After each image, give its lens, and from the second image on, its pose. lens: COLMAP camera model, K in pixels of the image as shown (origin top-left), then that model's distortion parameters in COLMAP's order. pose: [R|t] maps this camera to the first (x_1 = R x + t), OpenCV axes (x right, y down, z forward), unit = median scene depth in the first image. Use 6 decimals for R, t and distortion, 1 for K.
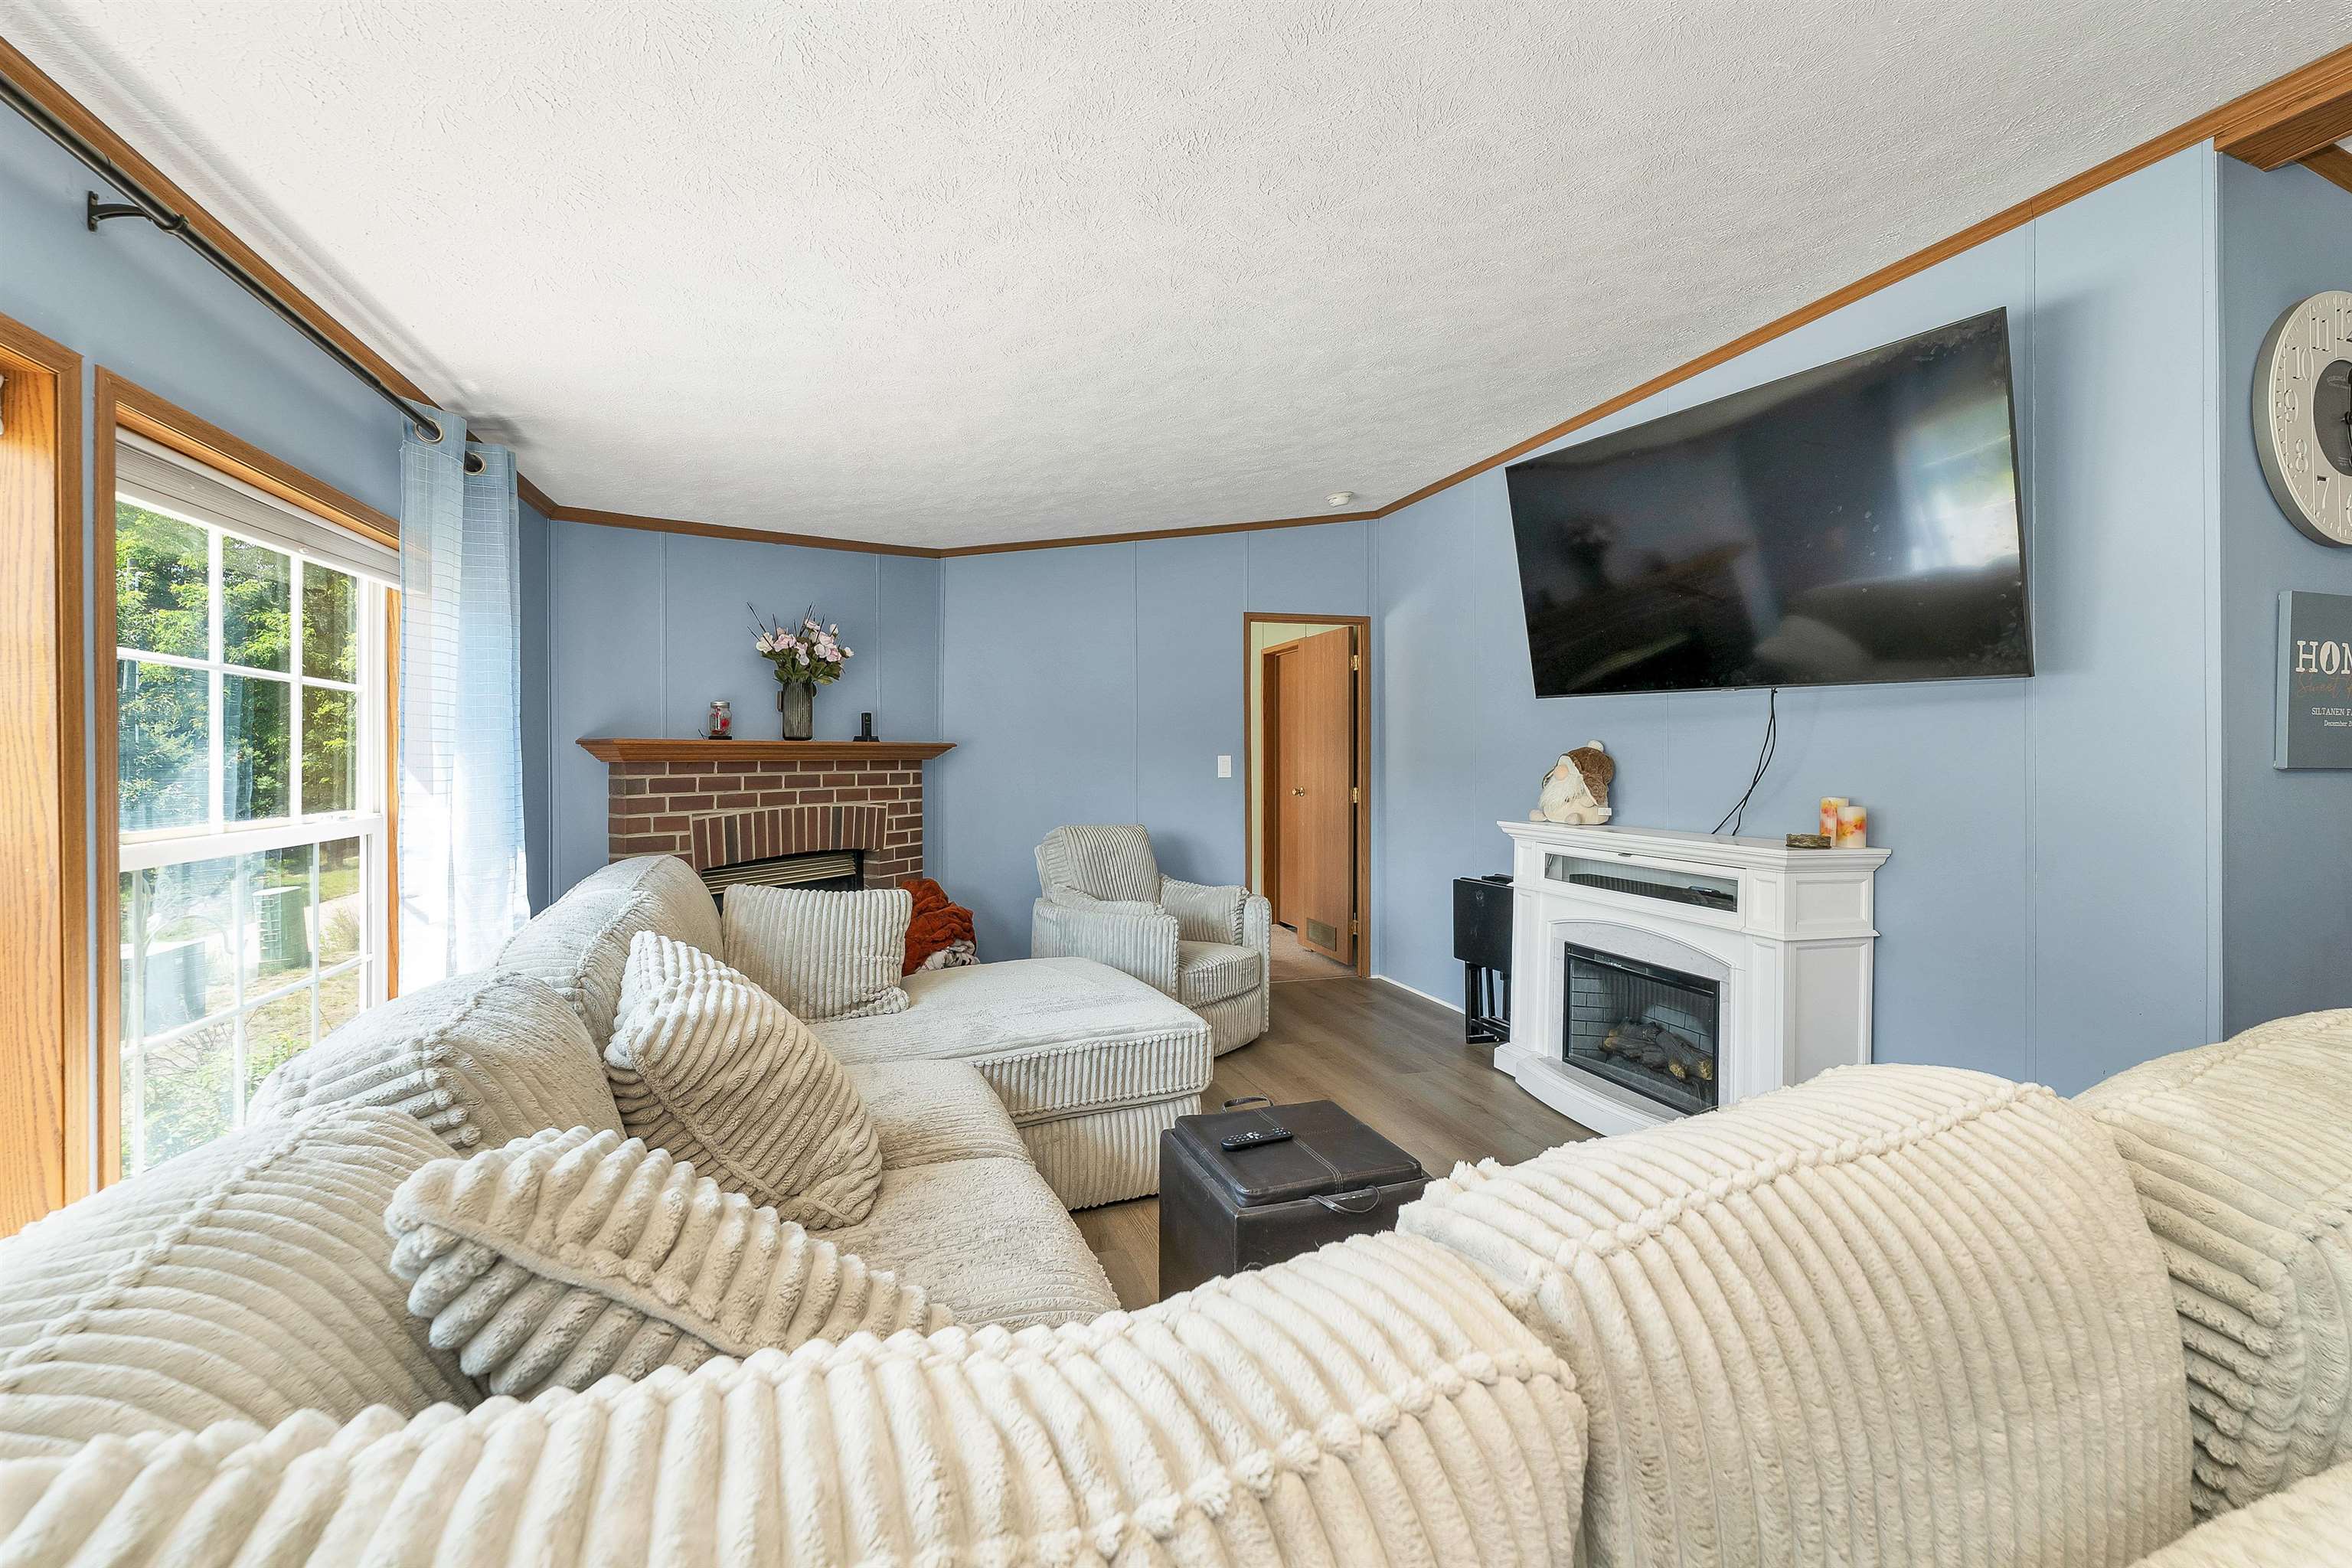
lens RADIAL K [[983.4, 0, 1160.5], [0, 983.4, 776.0], [0, 0, 1]] dist [0.001675, 0.000136]
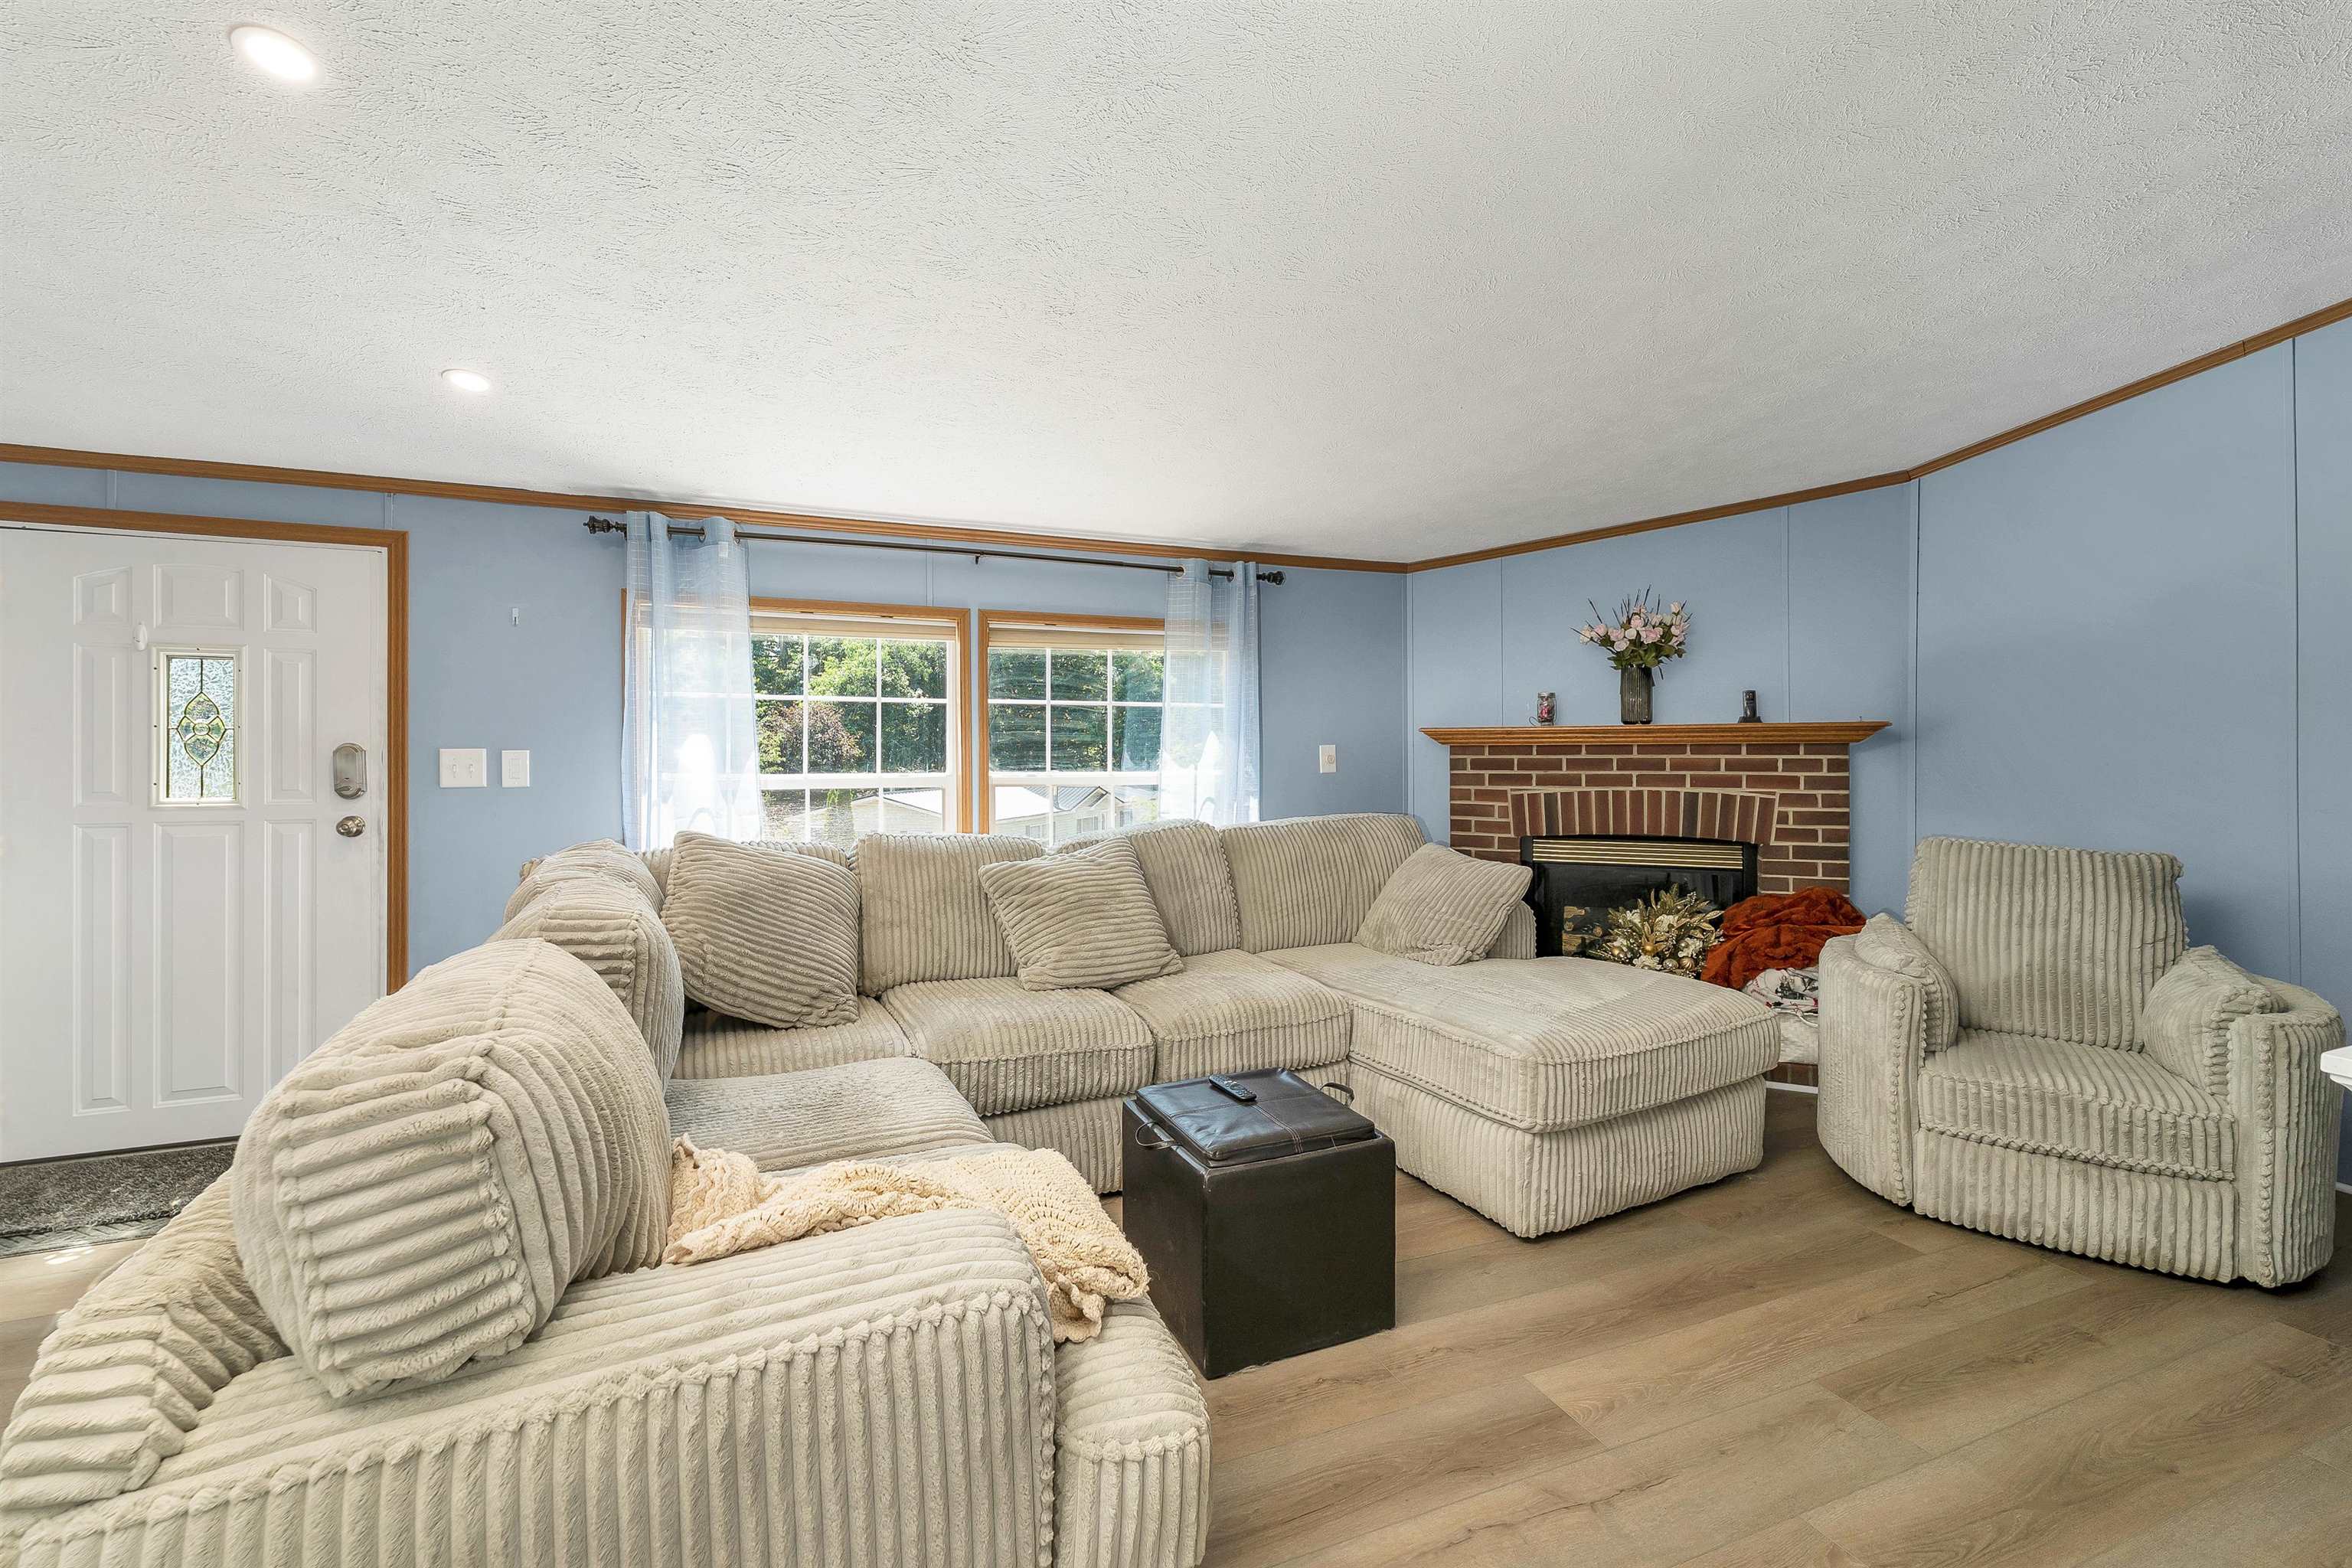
lens RADIAL K [[983.4, 0, 1160.5], [0, 983.4, 776.0], [0, 0, 1]] dist [0.001675, 0.000136]
pose [[0.074145, 0.035596, -0.996612, 0.624721], [-0.013242, 0.999310, 0.034707, -0.011612], [0.997160, 0.010623, 0.074565, 0.442117]]
